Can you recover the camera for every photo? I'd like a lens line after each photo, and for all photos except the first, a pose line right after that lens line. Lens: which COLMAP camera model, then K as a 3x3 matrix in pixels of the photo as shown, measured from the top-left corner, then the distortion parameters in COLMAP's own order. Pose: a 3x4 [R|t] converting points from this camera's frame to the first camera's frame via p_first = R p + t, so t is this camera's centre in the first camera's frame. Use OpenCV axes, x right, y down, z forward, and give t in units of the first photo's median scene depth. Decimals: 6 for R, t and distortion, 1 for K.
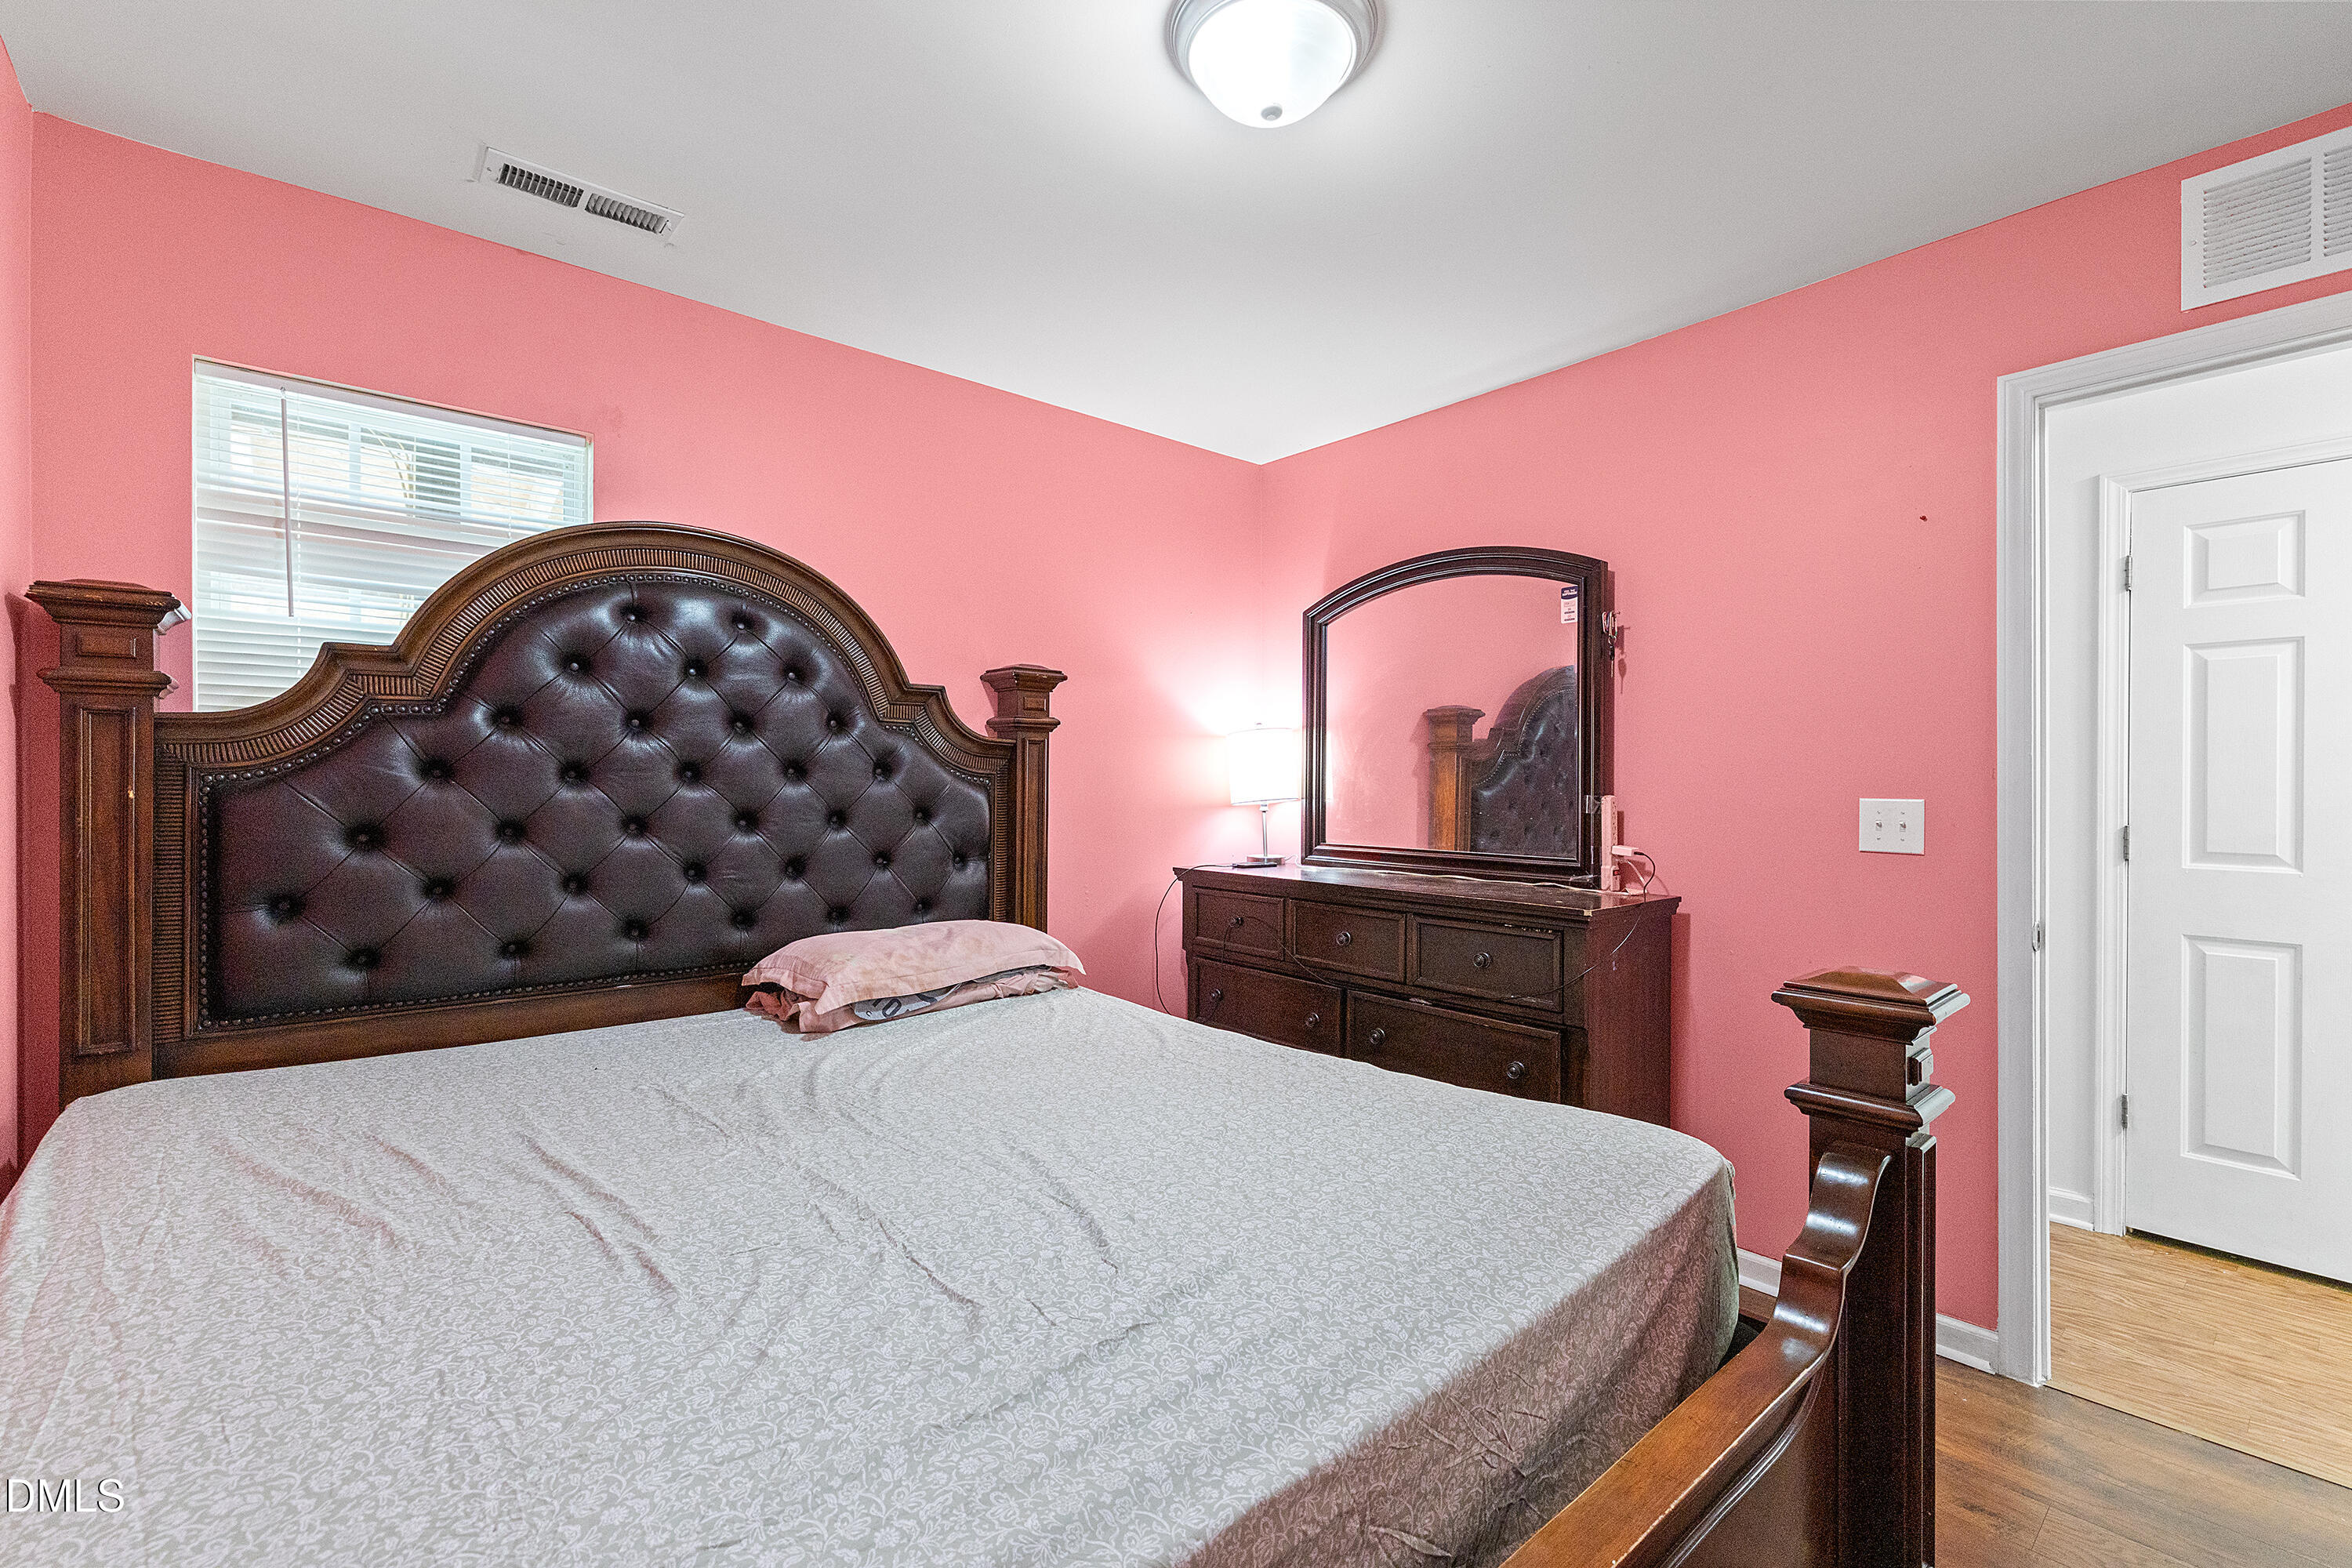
lens RADIAL K [[1023.3, 0, 1178.6], [0, 1023.3, 783.0], [0, 0, 1]] dist [-0.001376, -0.000492]
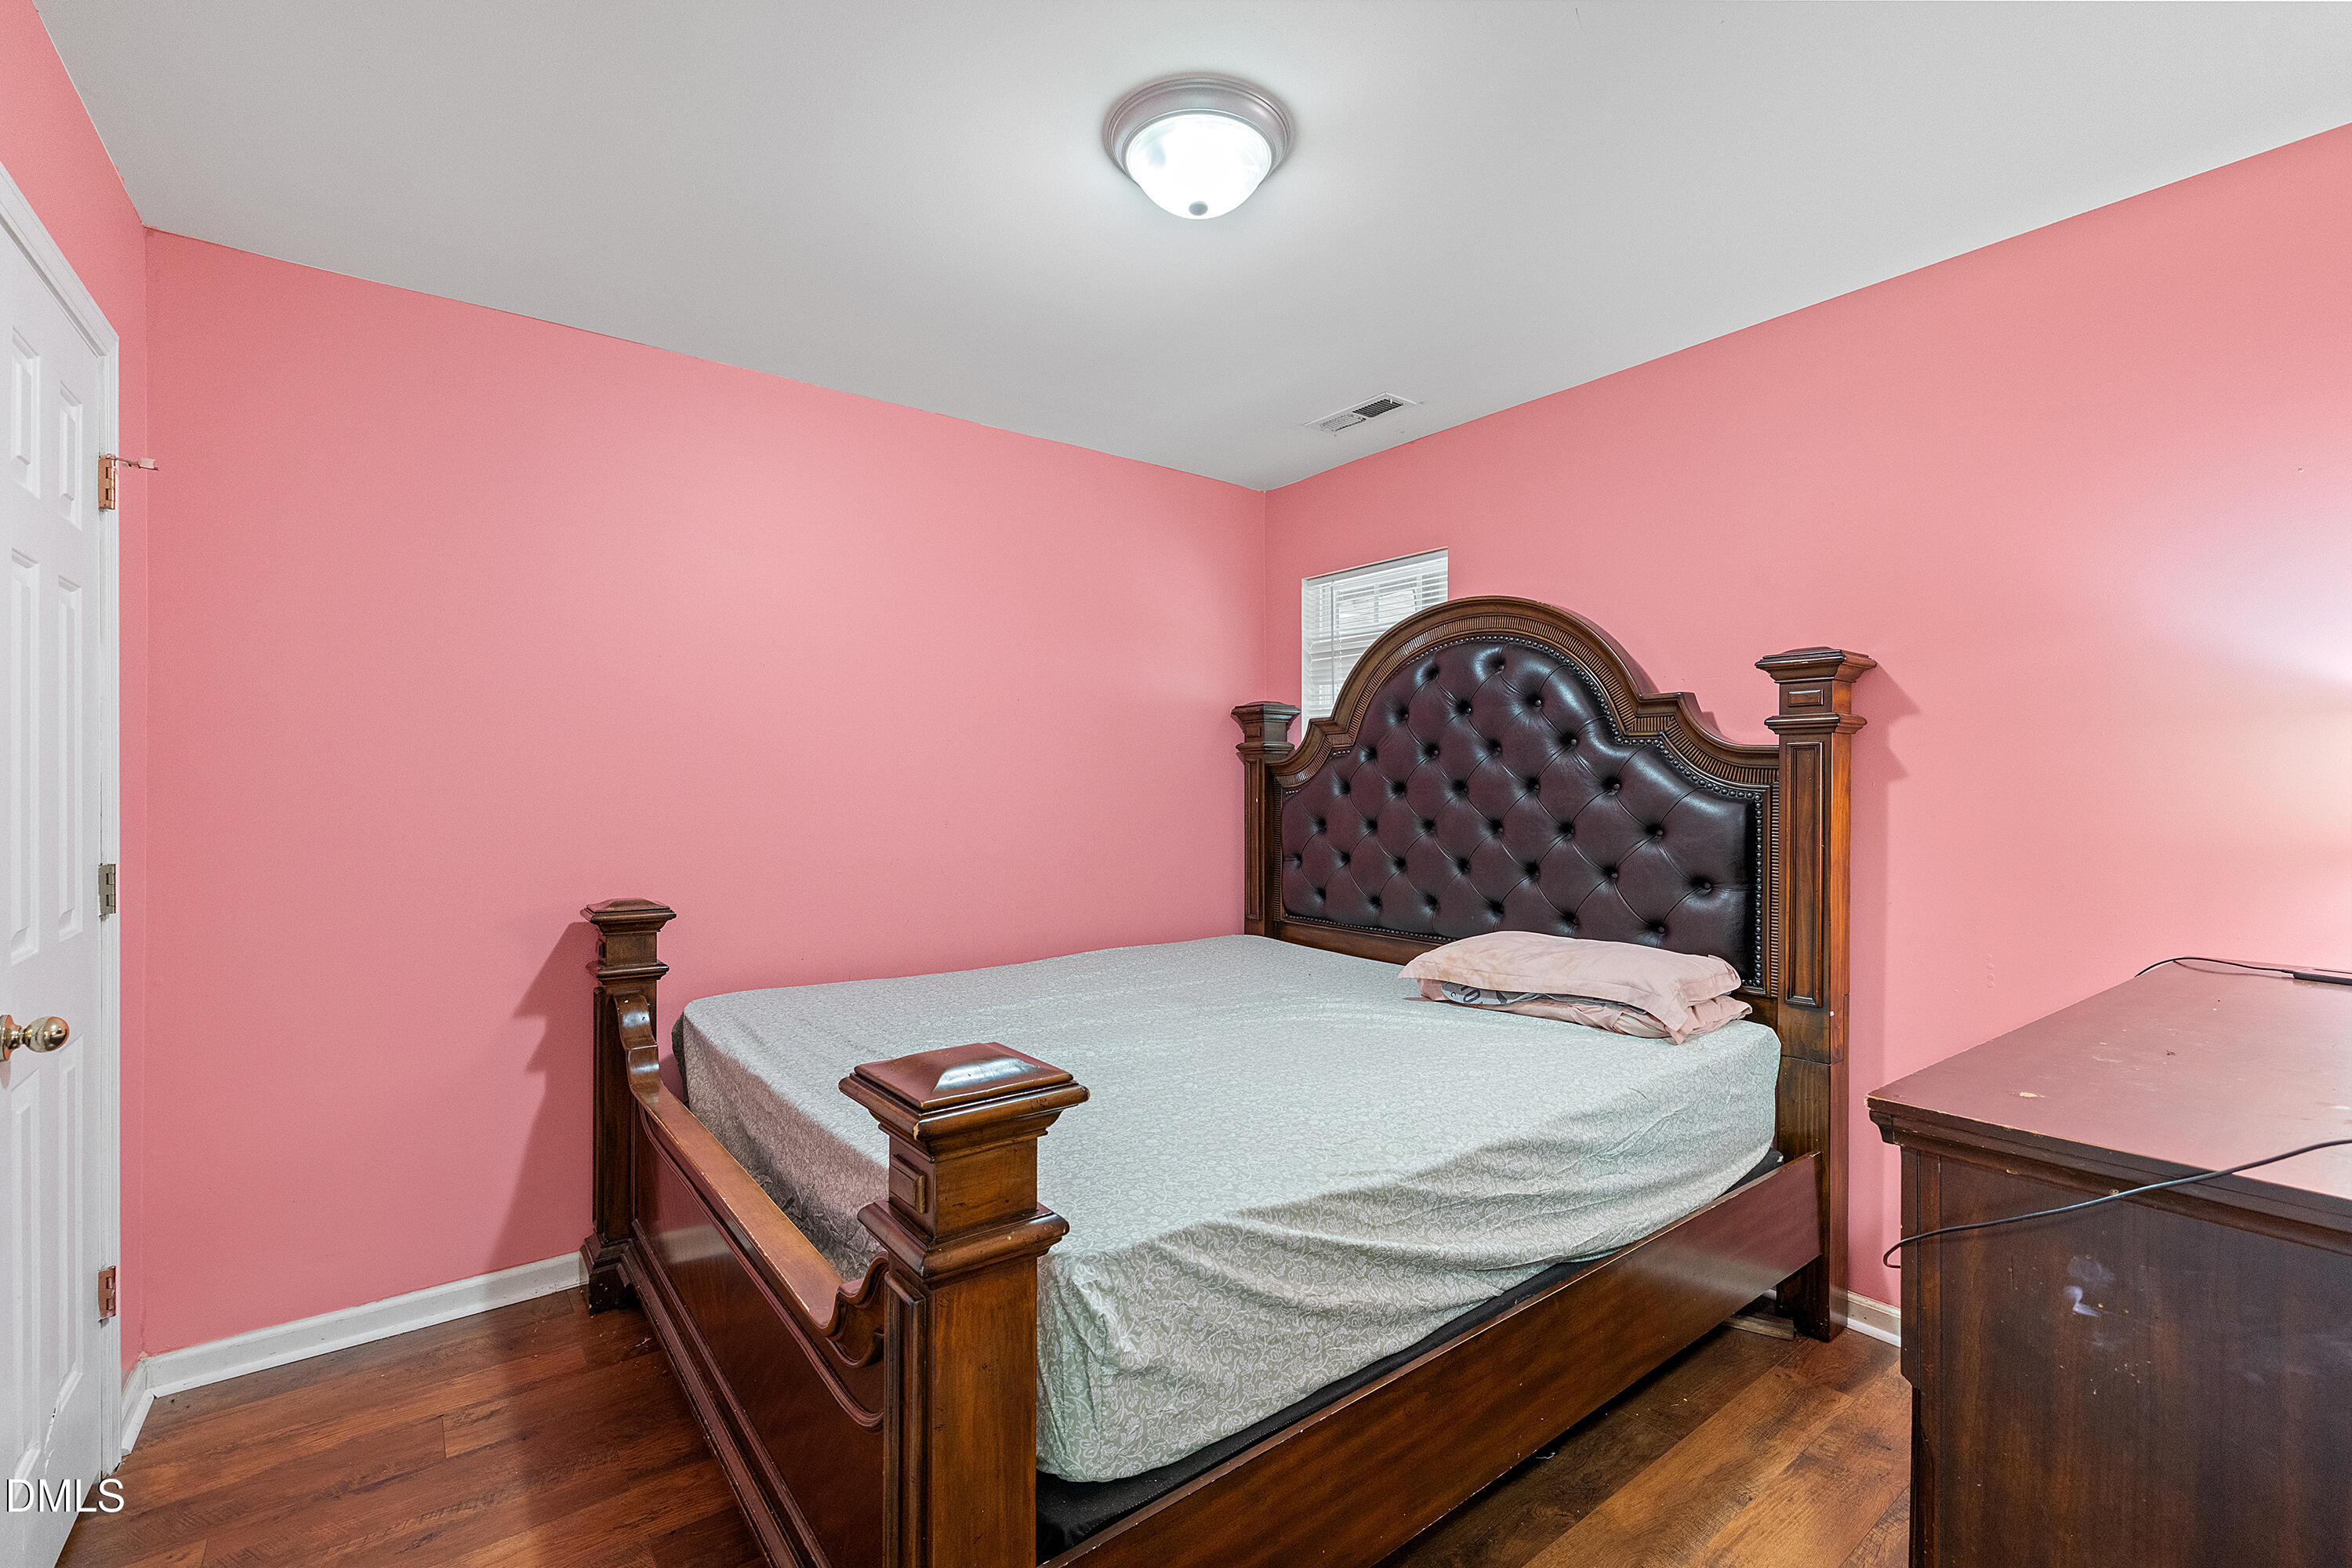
lens RADIAL K [[1023.3, 0, 1180.3], [0, 1023.3, 789.8], [0, 0, 1]] dist [-0.001376, -0.000492]
pose [[-0.048314, 0.002516, -0.998829, 0.790473], [0.002897, 0.999993, 0.002379, -0.011963], [0.998828, -0.002779, -0.048321, 0.664465]]
